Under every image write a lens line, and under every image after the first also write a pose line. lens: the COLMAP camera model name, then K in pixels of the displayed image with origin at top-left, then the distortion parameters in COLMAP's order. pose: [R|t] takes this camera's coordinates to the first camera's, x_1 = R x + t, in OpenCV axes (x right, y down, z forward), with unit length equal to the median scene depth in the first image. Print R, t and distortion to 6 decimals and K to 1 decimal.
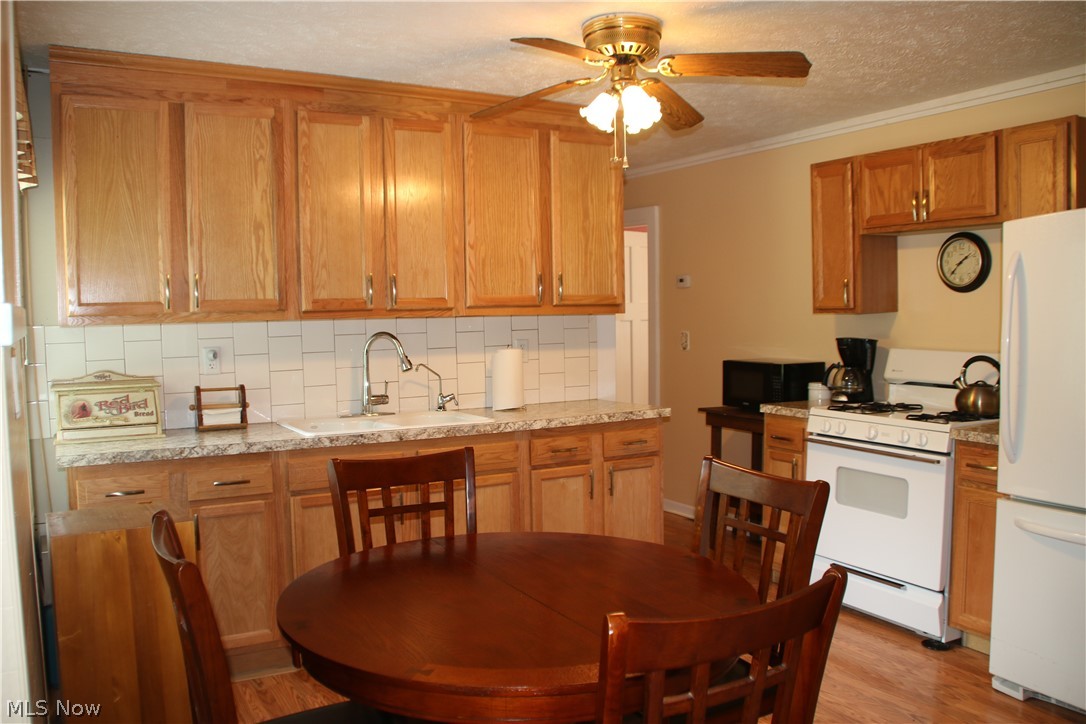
lens RADIAL K [[936.0, 0, 536.9], [0, 936.0, 363.1], [0, 0, 1]] dist [-0.154207, 0.157095]
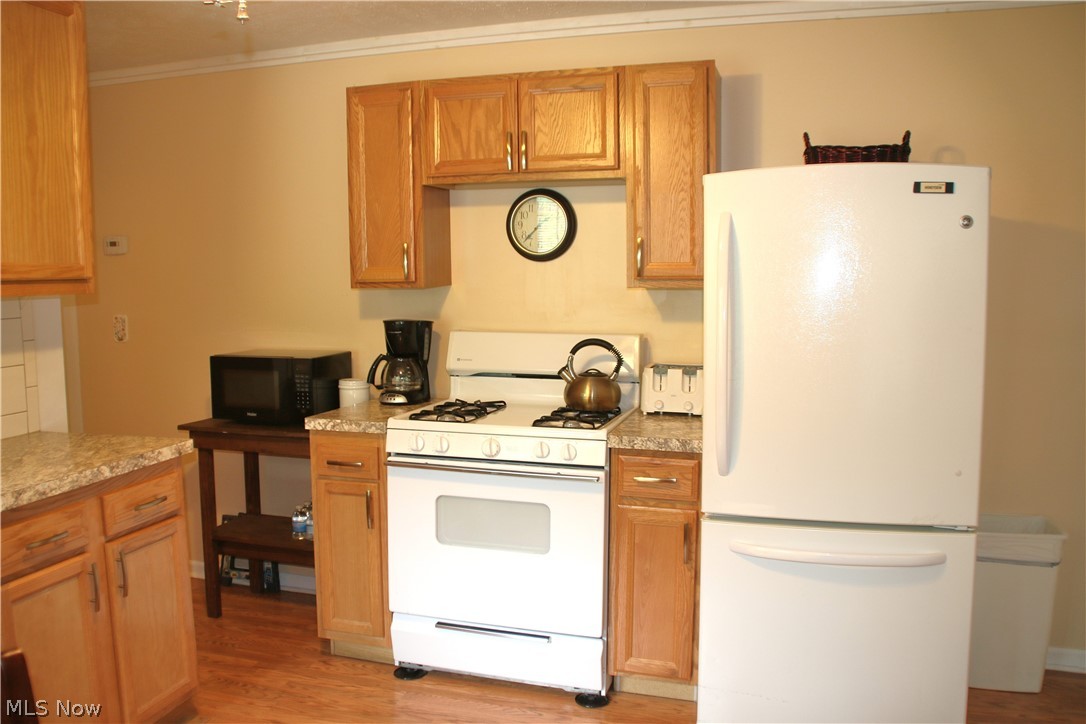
lens RADIAL K [[916.4, 0, 559.2], [0, 916.4, 360.8], [0, 0, 1]] dist [-0.163556, 0.106116]
pose [[0.713008, -0.061070, 0.698491, -0.107990], [0.037527, 0.998096, 0.048958, -0.027889], [-0.700151, -0.008696, 0.713942, 0.398539]]
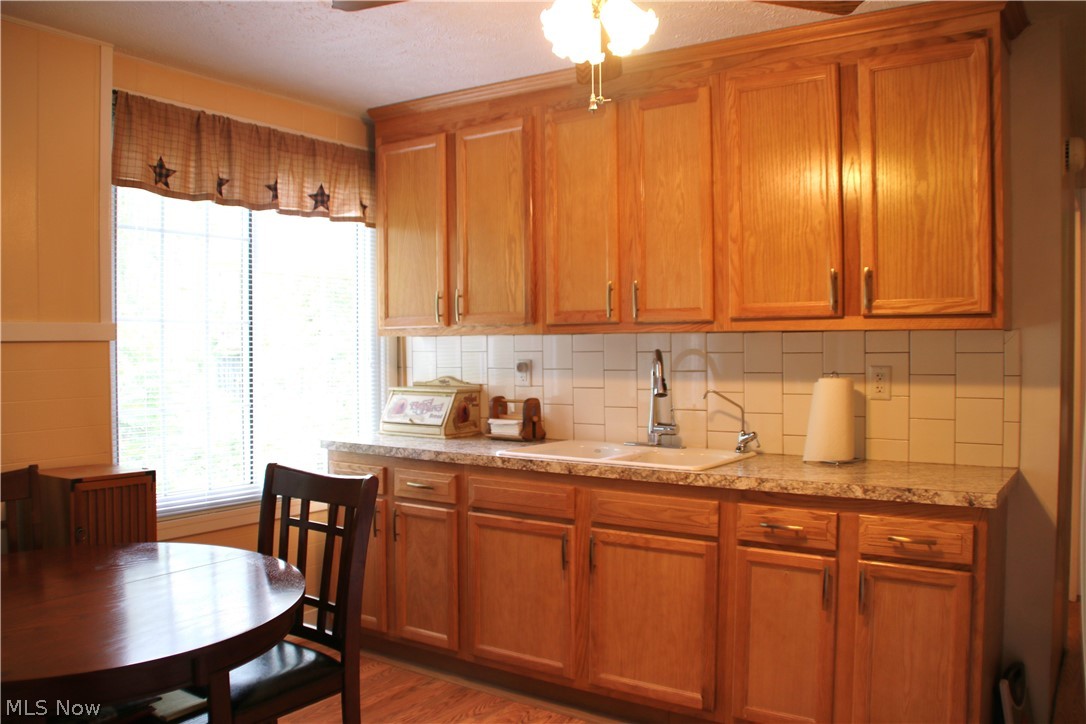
lens RADIAL K [[936.0, 0, 536.9], [0, 936.0, 363.1], [0, 0, 1]] dist [-0.154207, 0.157095]
pose [[0.406693, 0.033281, -0.912959, 0.552984], [-0.051391, 0.998587, 0.013510, -0.025929], [0.912118, 0.041424, 0.407828, 0.538911]]
